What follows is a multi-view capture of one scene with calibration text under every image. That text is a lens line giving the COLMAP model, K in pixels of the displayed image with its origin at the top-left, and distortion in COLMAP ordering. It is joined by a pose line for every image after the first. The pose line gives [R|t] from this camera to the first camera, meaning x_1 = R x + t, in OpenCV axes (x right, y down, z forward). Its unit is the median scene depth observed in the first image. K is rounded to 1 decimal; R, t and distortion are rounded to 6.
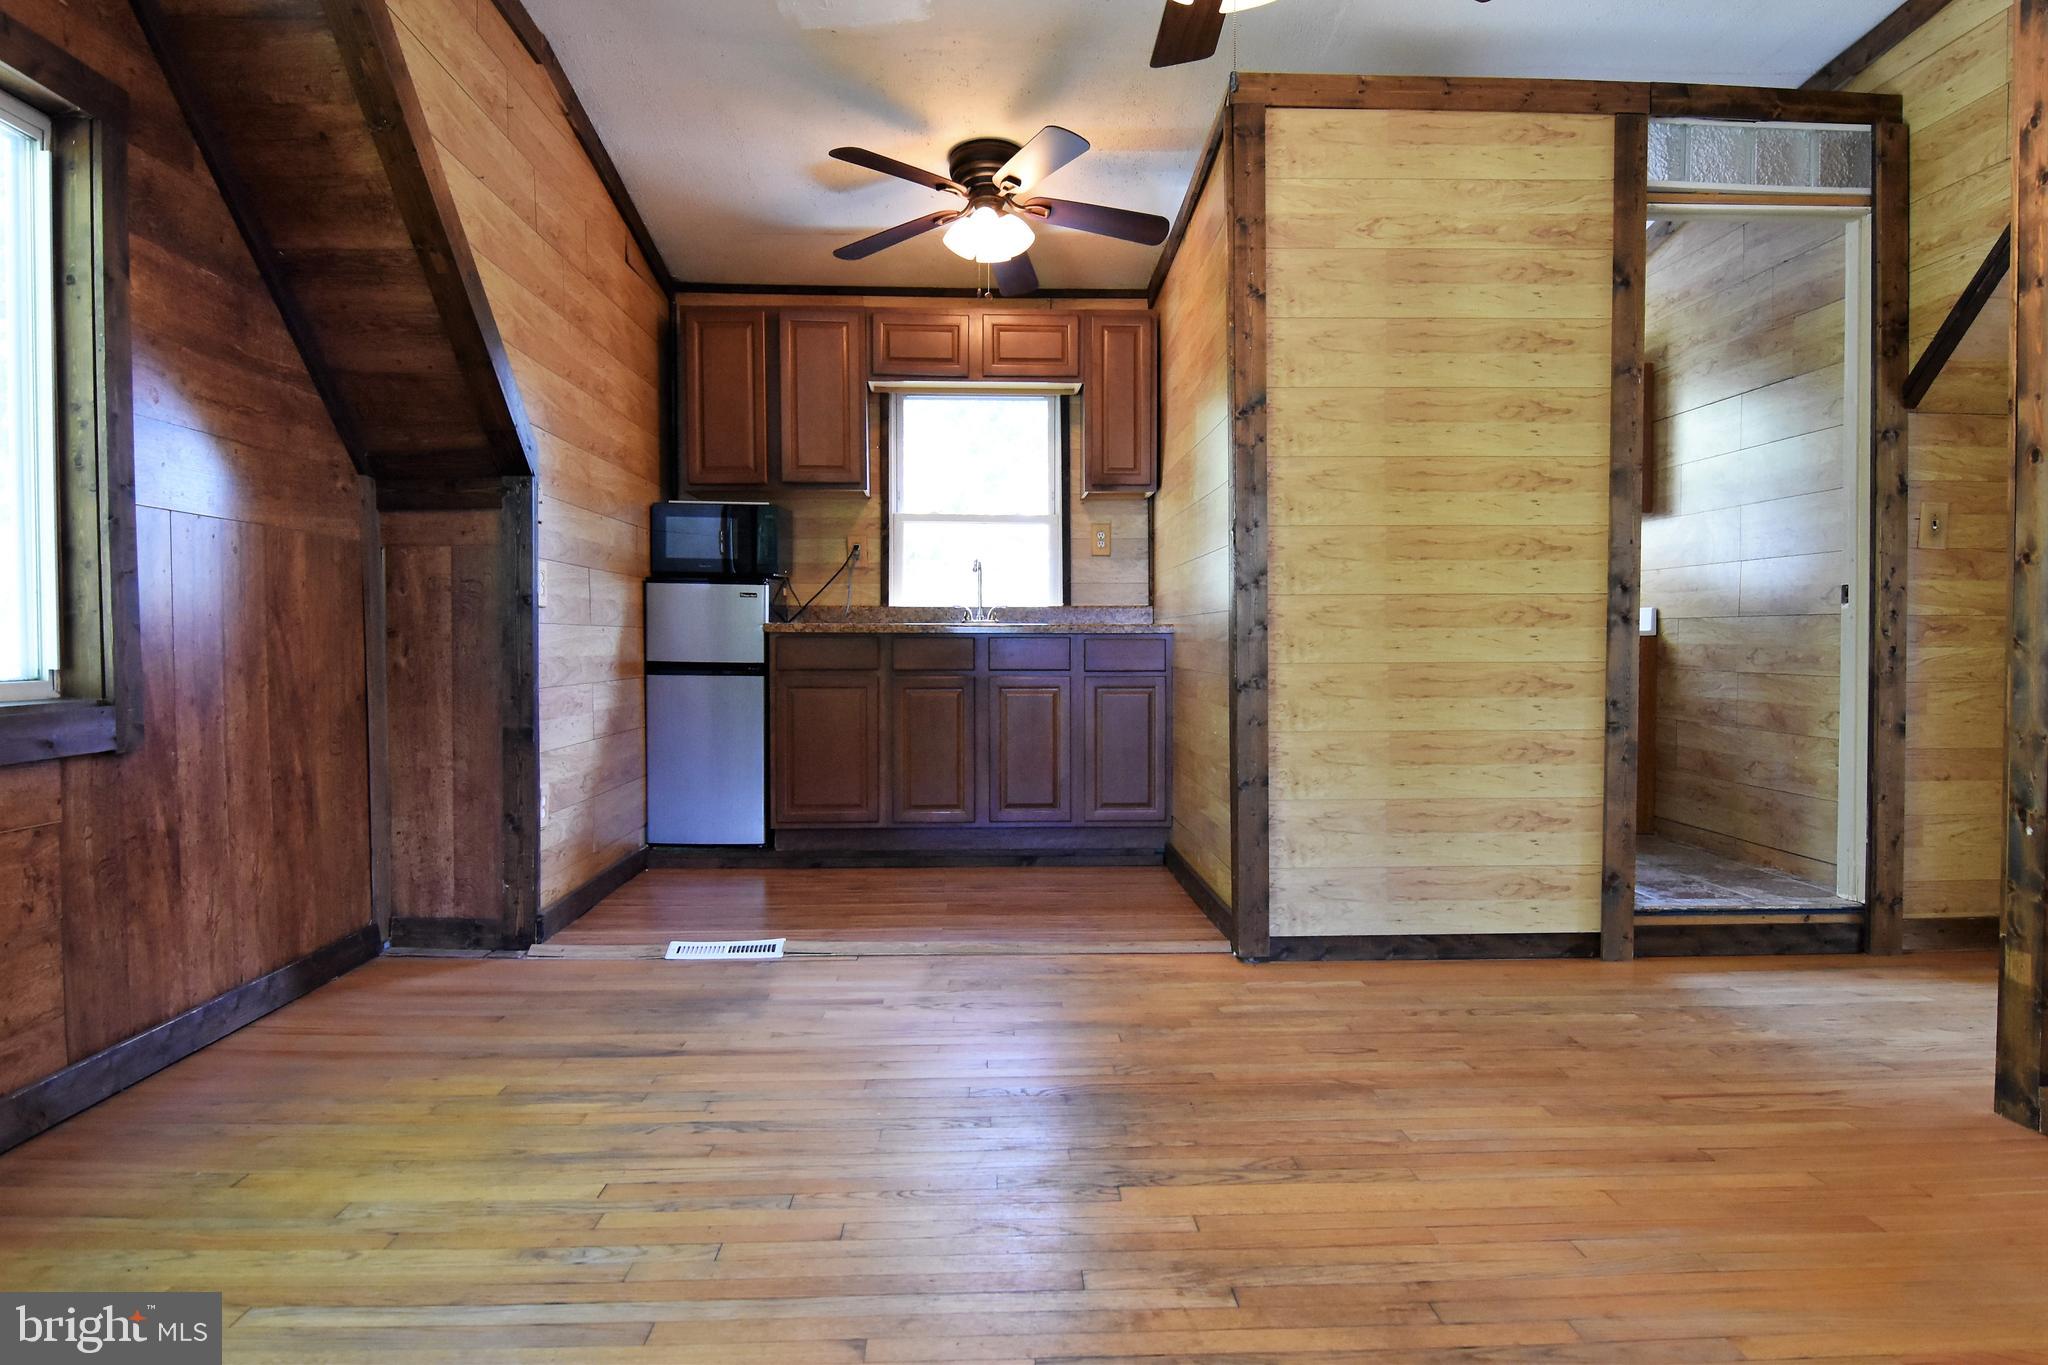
lens RADIAL K [[1365.5, 0, 1021.4], [0, 1365.5, 689.2], [0, 0, 1]] dist [0.001651, -0.022036]
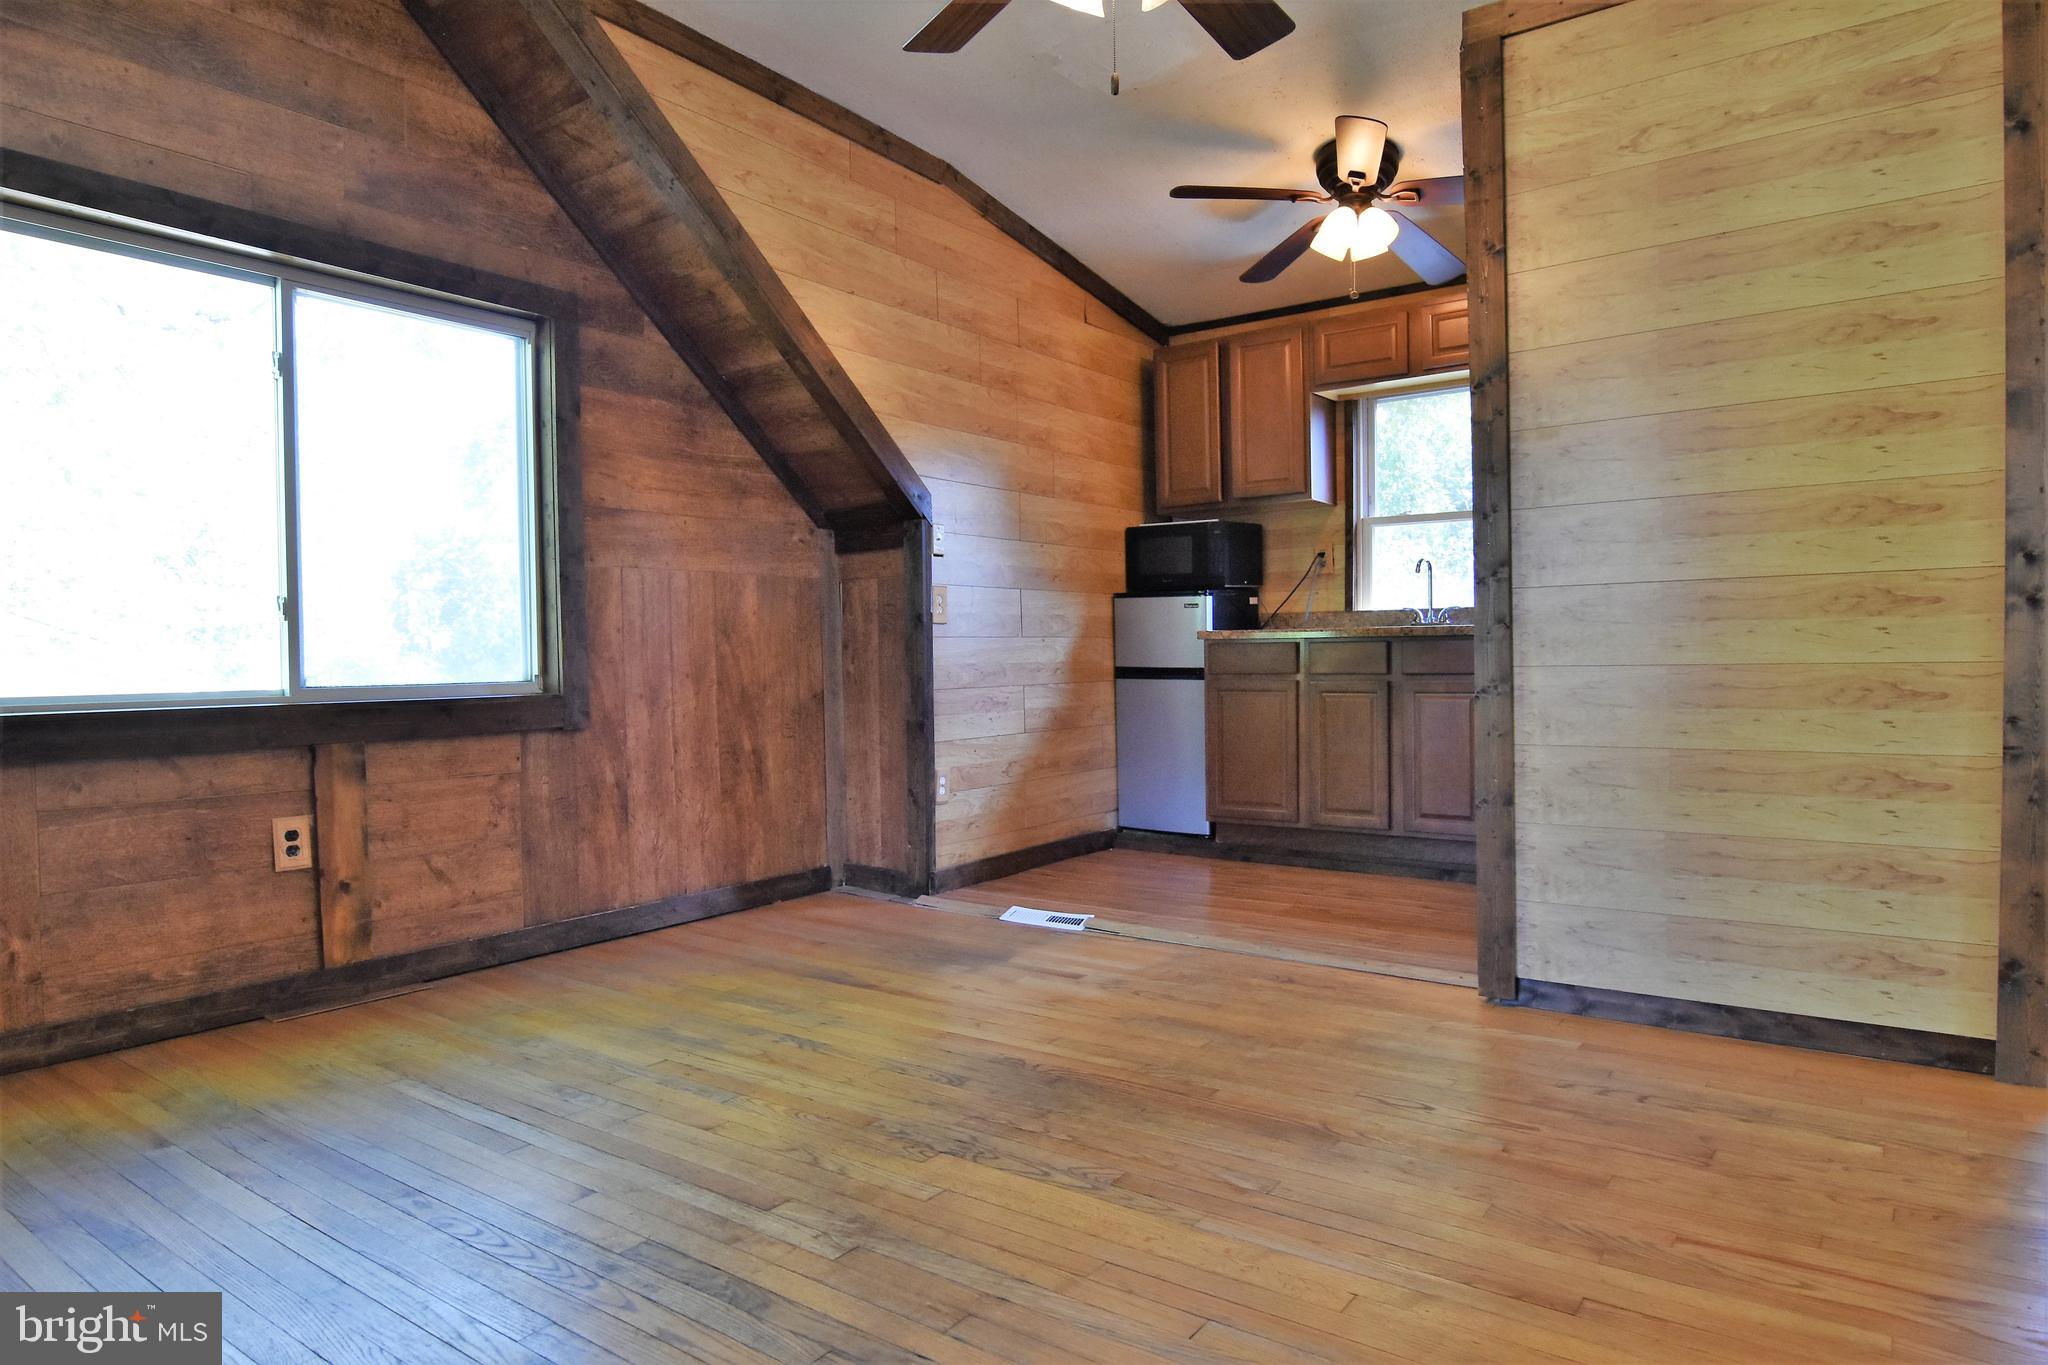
lens RADIAL K [[1305.1, 0, 1033.8], [0, 1305.1, 687.6], [0, 0, 1]] dist [-0.001103, -0.019180]
pose [[0.760593, 0.005380, -0.649206, 0.497225], [-0.007767, 0.999970, -0.000812, -0.002169], [0.649182, 0.005660, 0.760612, 0.162539]]
